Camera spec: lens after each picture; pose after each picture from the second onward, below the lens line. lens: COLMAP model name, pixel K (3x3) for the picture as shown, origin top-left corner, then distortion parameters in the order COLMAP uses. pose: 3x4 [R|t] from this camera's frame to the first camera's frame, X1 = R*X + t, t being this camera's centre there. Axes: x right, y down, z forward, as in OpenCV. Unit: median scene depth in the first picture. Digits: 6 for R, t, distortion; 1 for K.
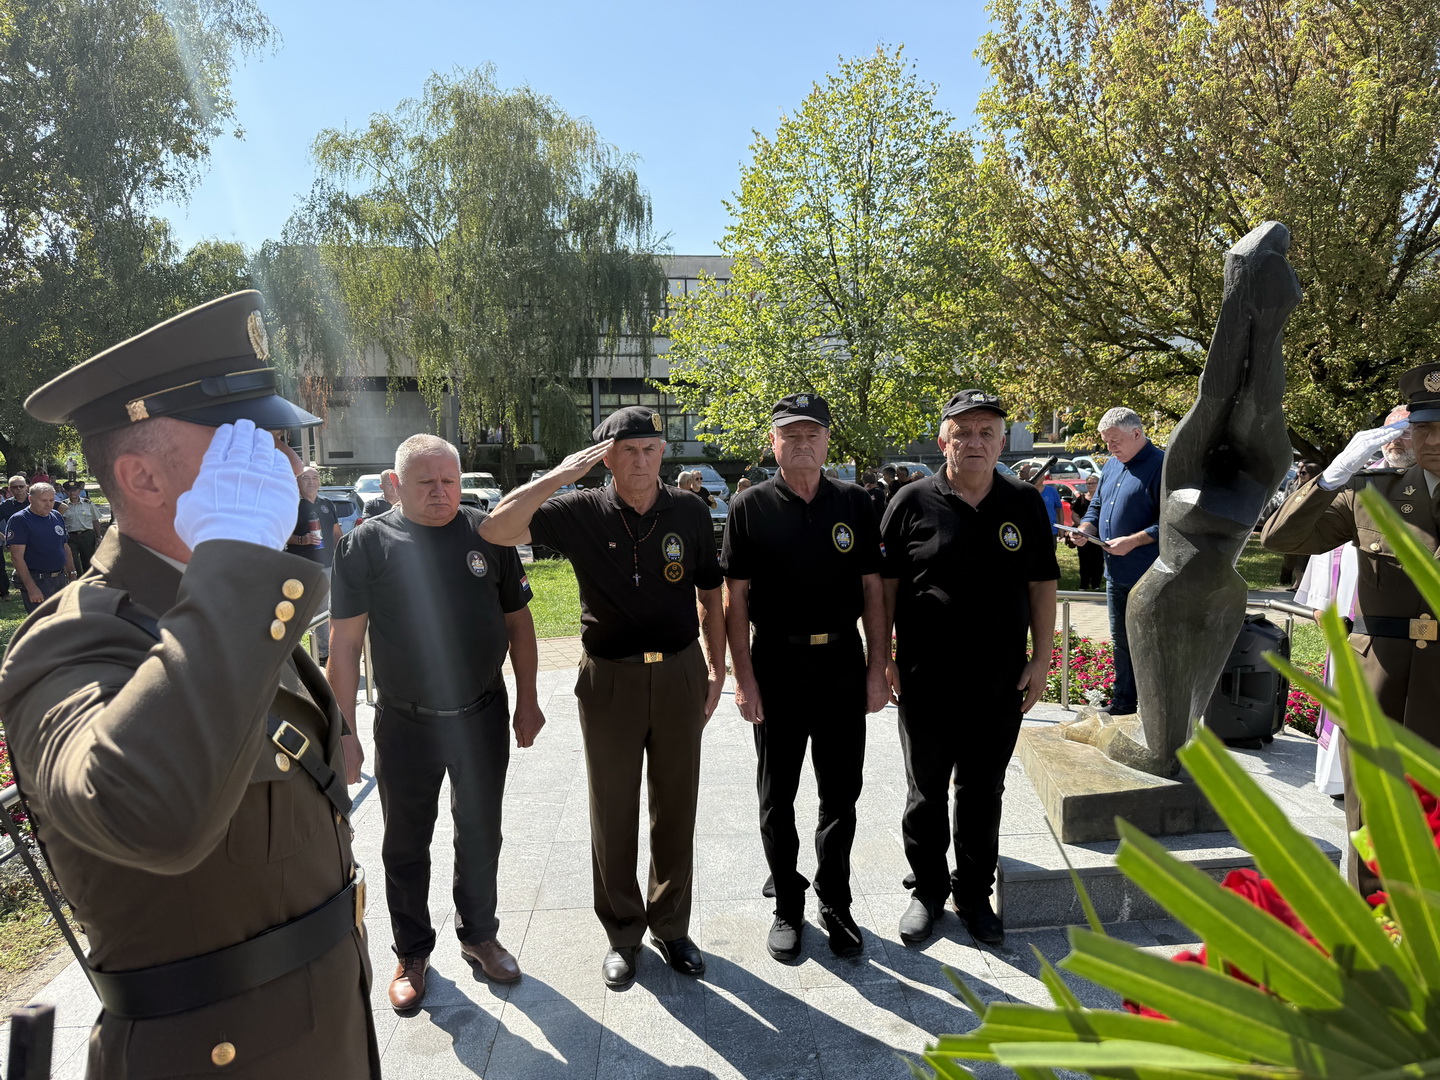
lens RADIAL K [[1025.1, 0, 723.5], [0, 1025.1, 551.8], [0, 0, 1]] dist [0.045552, -0.062632]
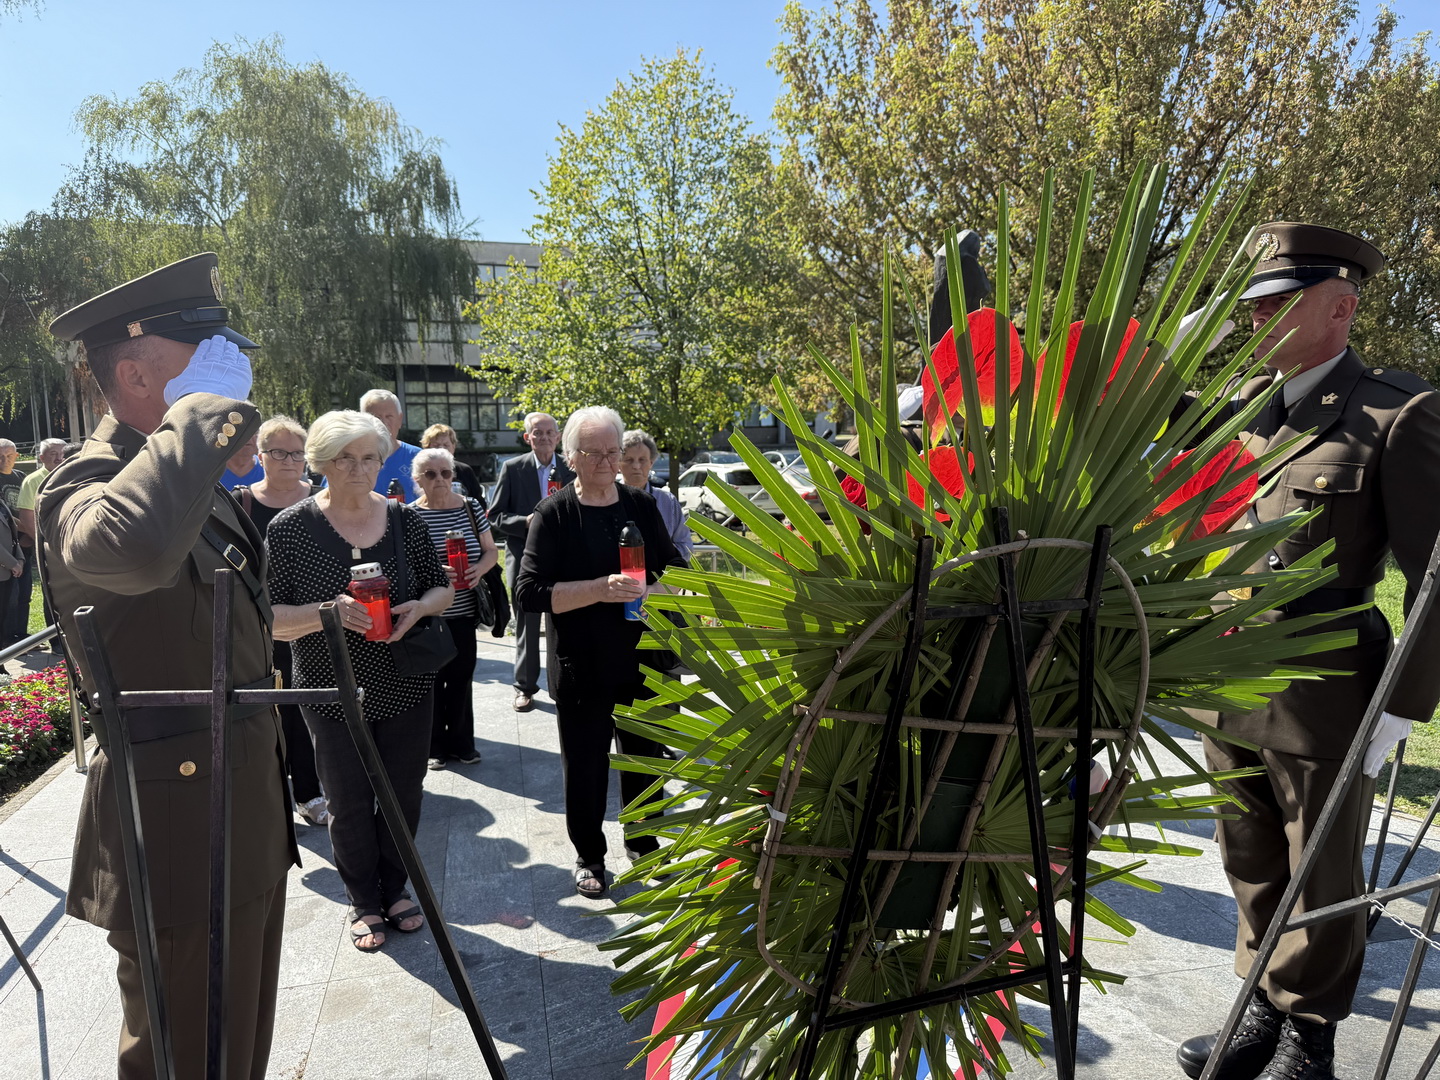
lens RADIAL K [[1025.1, 0, 728.0], [0, 1025.1, 547.8], [0, 0, 1]] dist [0.045552, -0.062632]
pose [[0.983341, -0.020946, 0.180558, -0.000427], [0.020403, 0.999780, 0.004867, 0.011133], [-0.180621, -0.001102, 0.983552, -0.036387]]
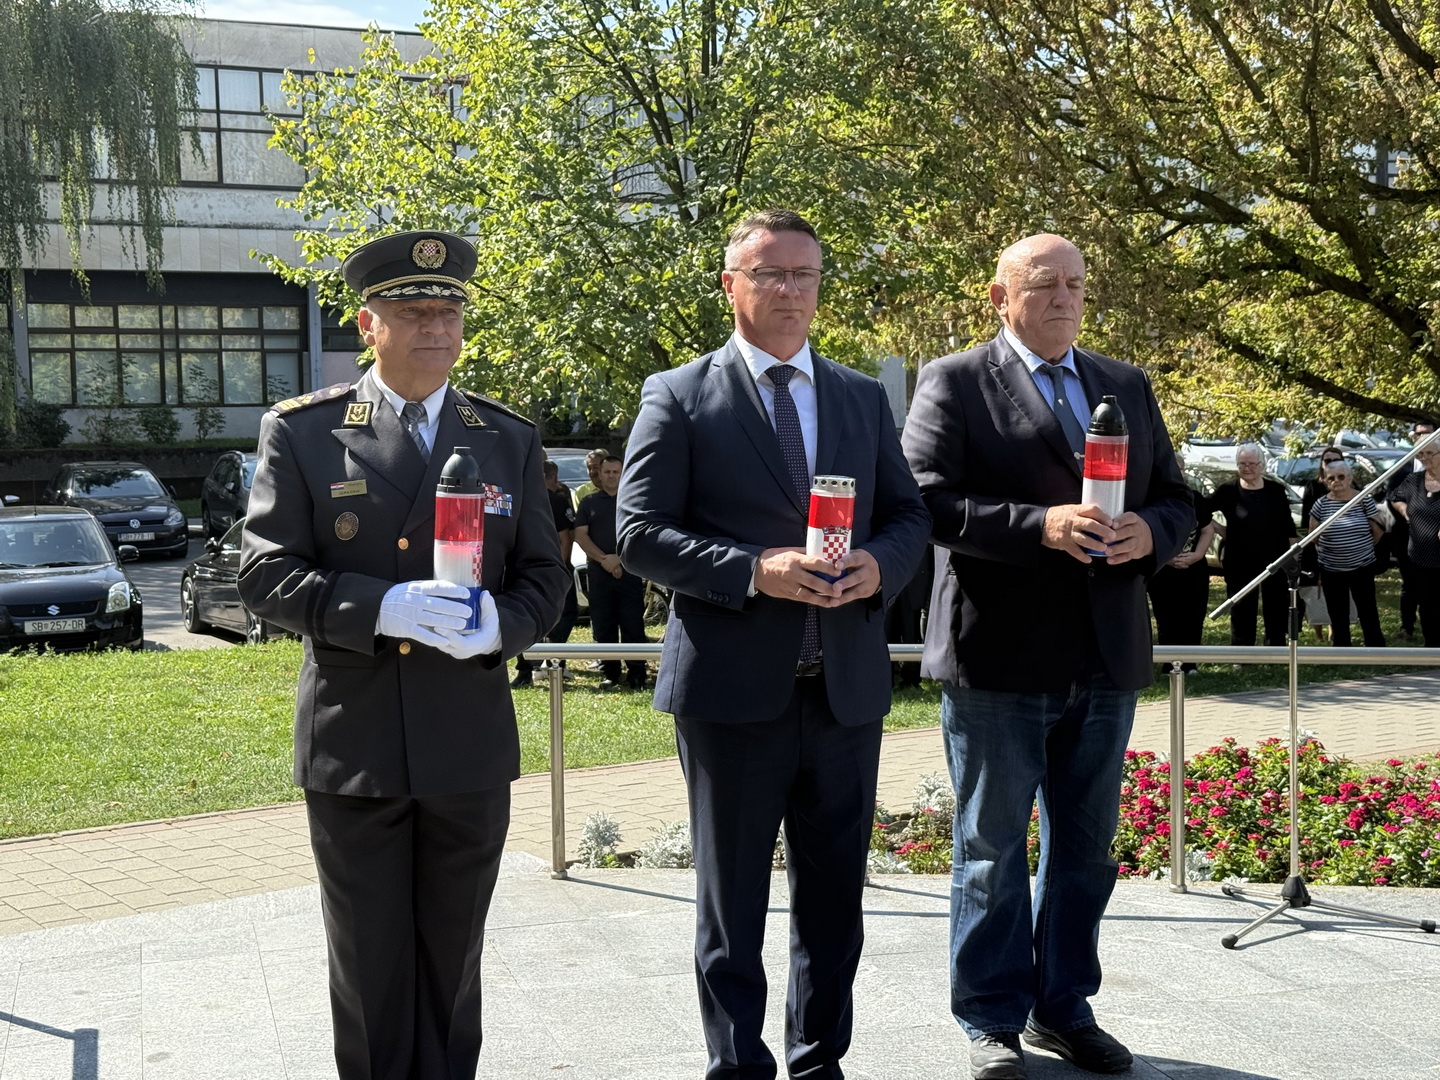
lens RADIAL K [[2027.5, 0, 724.1], [0, 2027.5, 551.0], [0, 0, 1]] dist [0.132349, 0.000000]
pose [[0.972104, -0.016392, 0.233977, -0.084027], [0.026318, 0.998878, -0.039363, 0.007451], [-0.233069, 0.044422, 0.971445, 0.055523]]
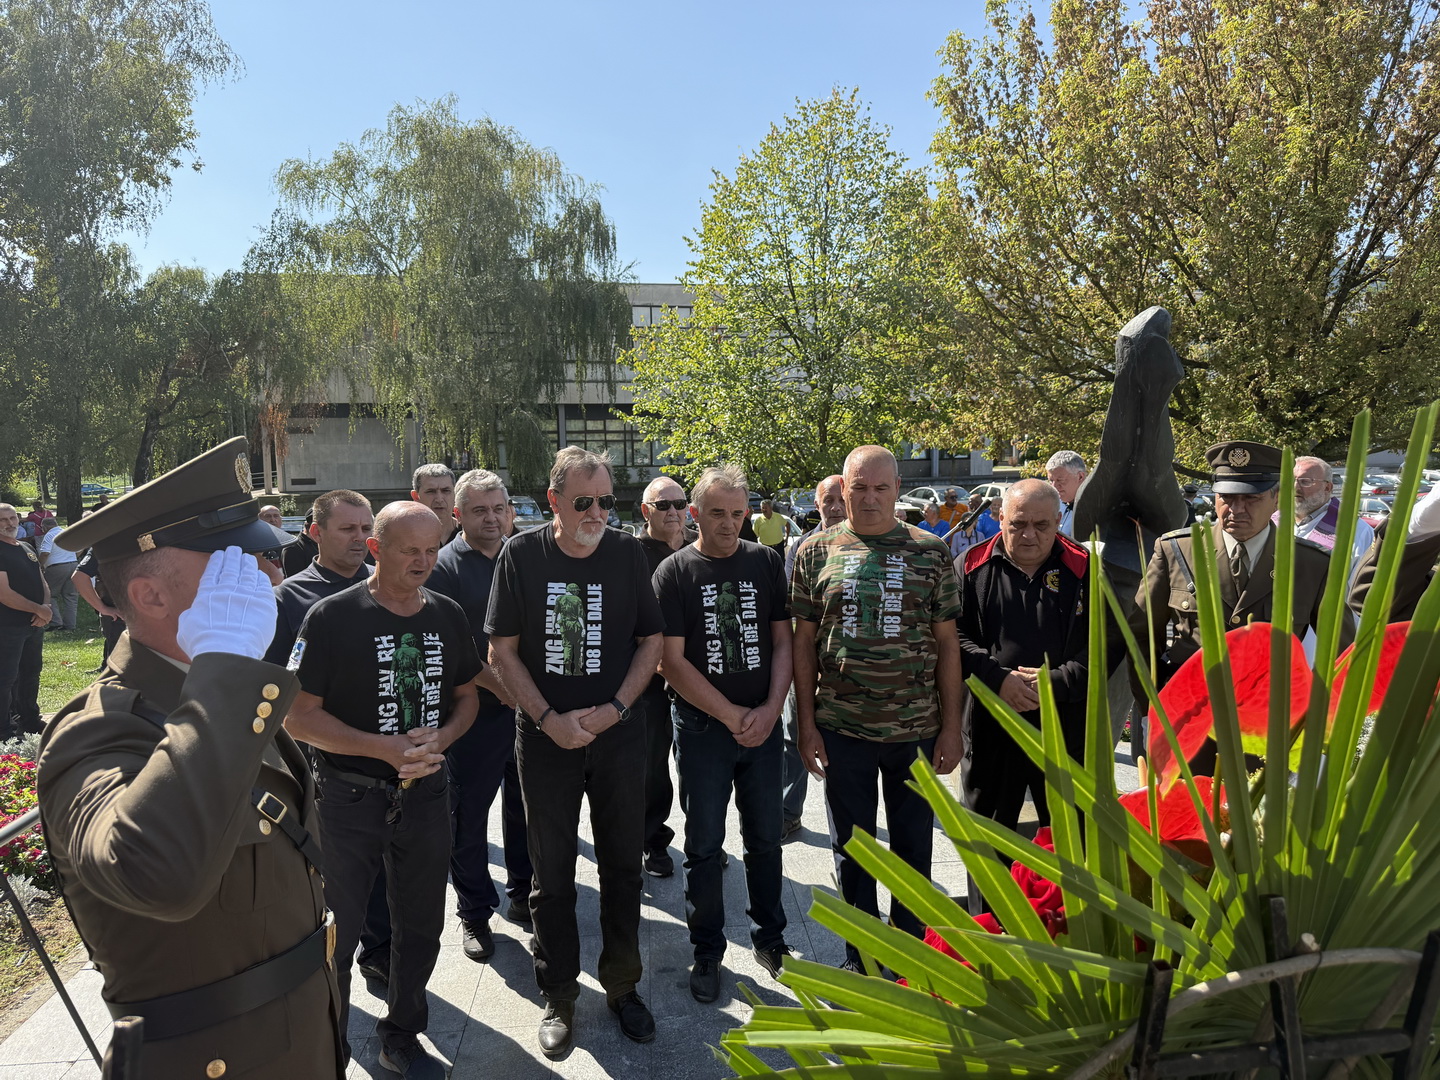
lens RADIAL K [[1025.1, 0, 729.2], [0, 1025.1, 553.6], [0, 0, 1]] dist [0.045552, -0.062632]
pose [[0.999324, -0.006818, 0.036124, 0.004944], [0.007532, 0.999778, -0.019660, -0.005901], [-0.035982, 0.019919, 0.999154, -0.015673]]
